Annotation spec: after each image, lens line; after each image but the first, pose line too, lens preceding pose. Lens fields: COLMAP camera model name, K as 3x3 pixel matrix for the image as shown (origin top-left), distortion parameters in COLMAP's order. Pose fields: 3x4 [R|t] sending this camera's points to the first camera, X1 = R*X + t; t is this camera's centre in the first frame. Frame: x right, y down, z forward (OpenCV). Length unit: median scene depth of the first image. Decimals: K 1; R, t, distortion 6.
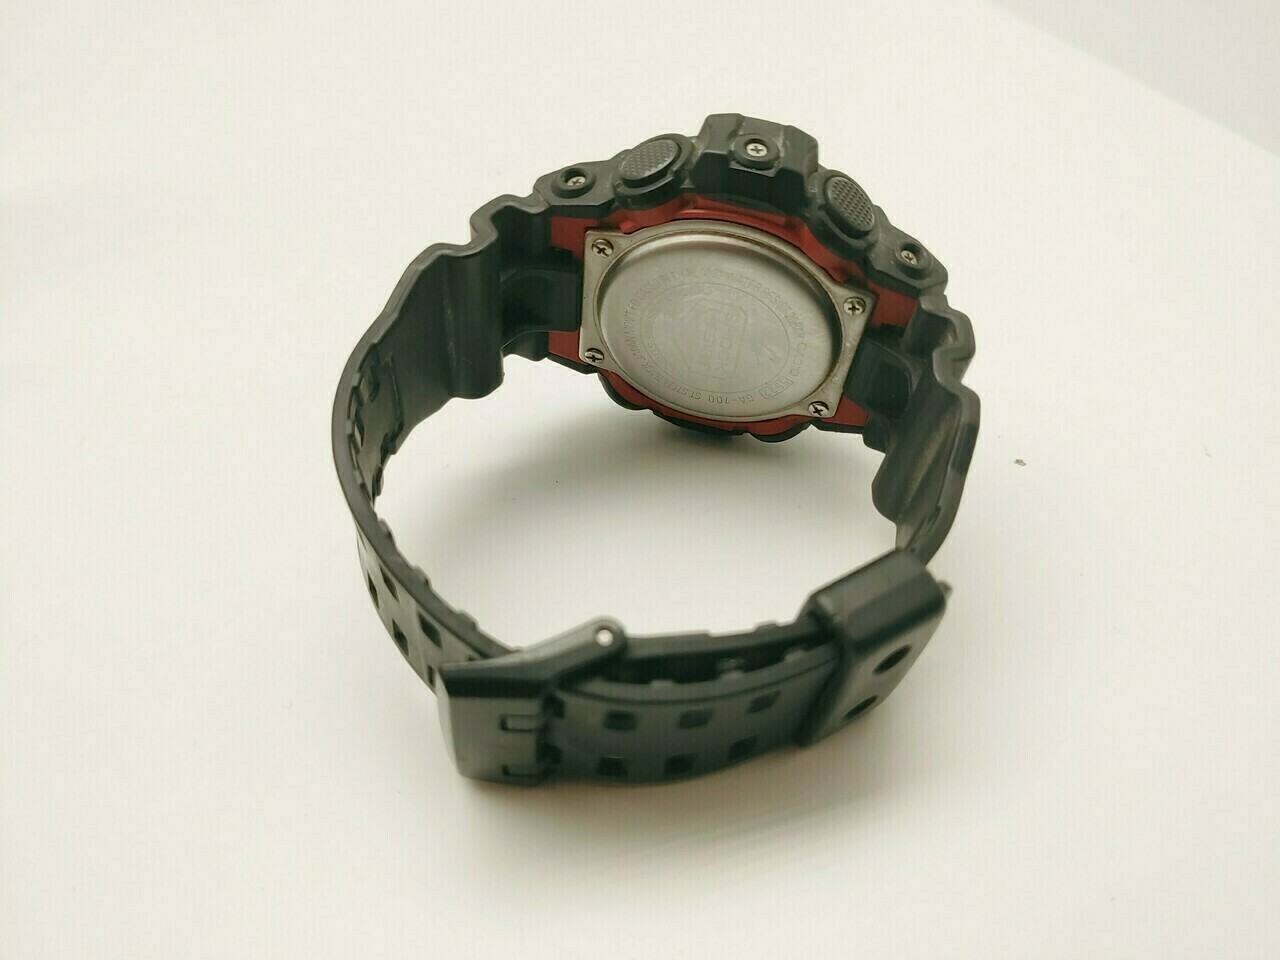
lens RADIAL K [[945.1, 0, 640.0], [0, 945.1, 480.0], [0, 0, 1]] dist [0.000315, -0.001445]
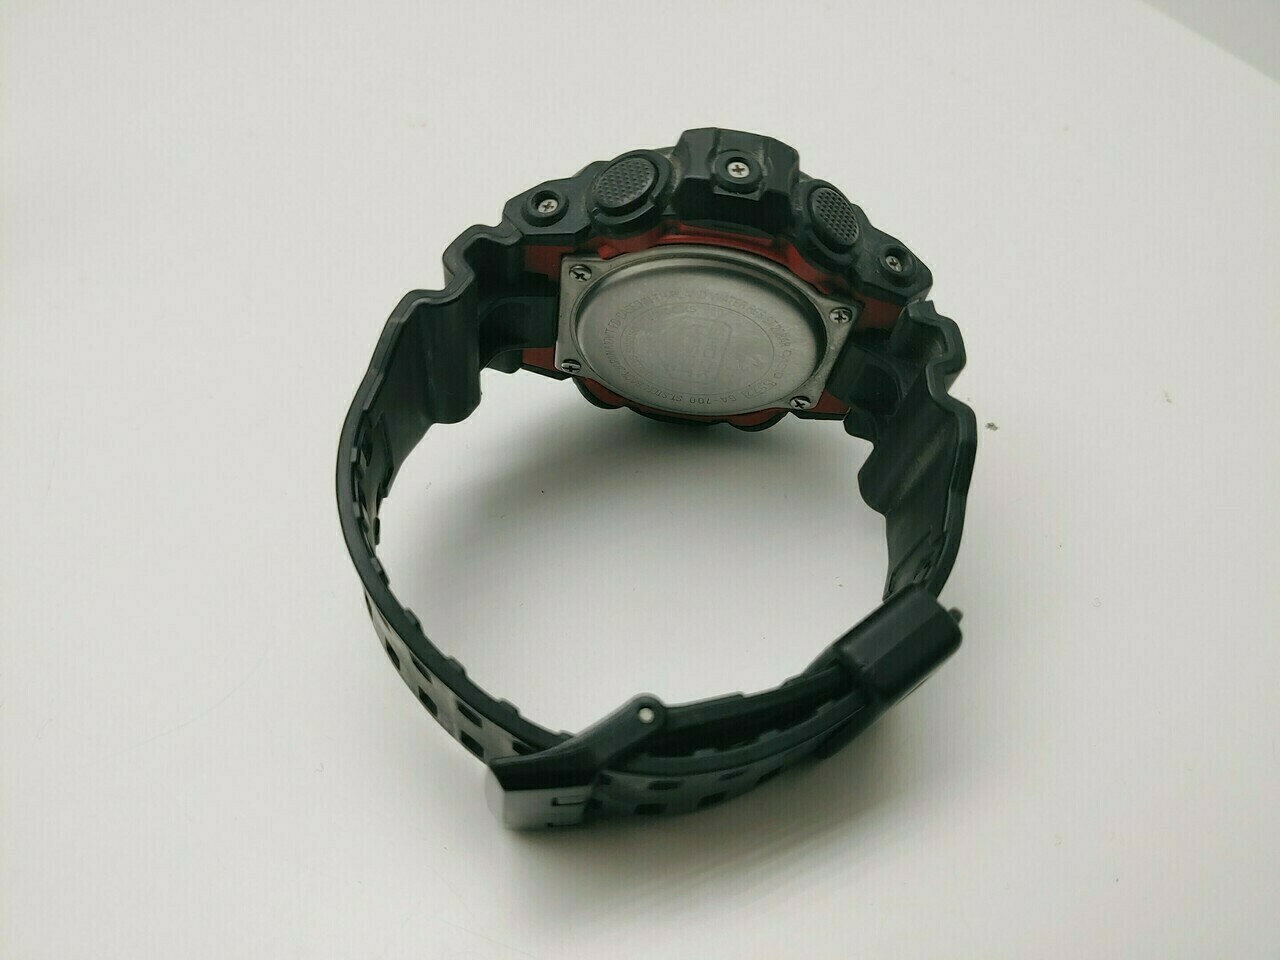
lens RADIAL K [[943.1, 0, 614.9], [0, 943.1, 480.8], [0, 0, 1]] dist [-0.001329, -0.000312]
pose [[0.994616, -0.089792, 0.051732, -0.075317], [0.081763, 0.986685, 0.140597, -0.172154], [-0.063667, -0.135610, 0.988714, 0.014935]]
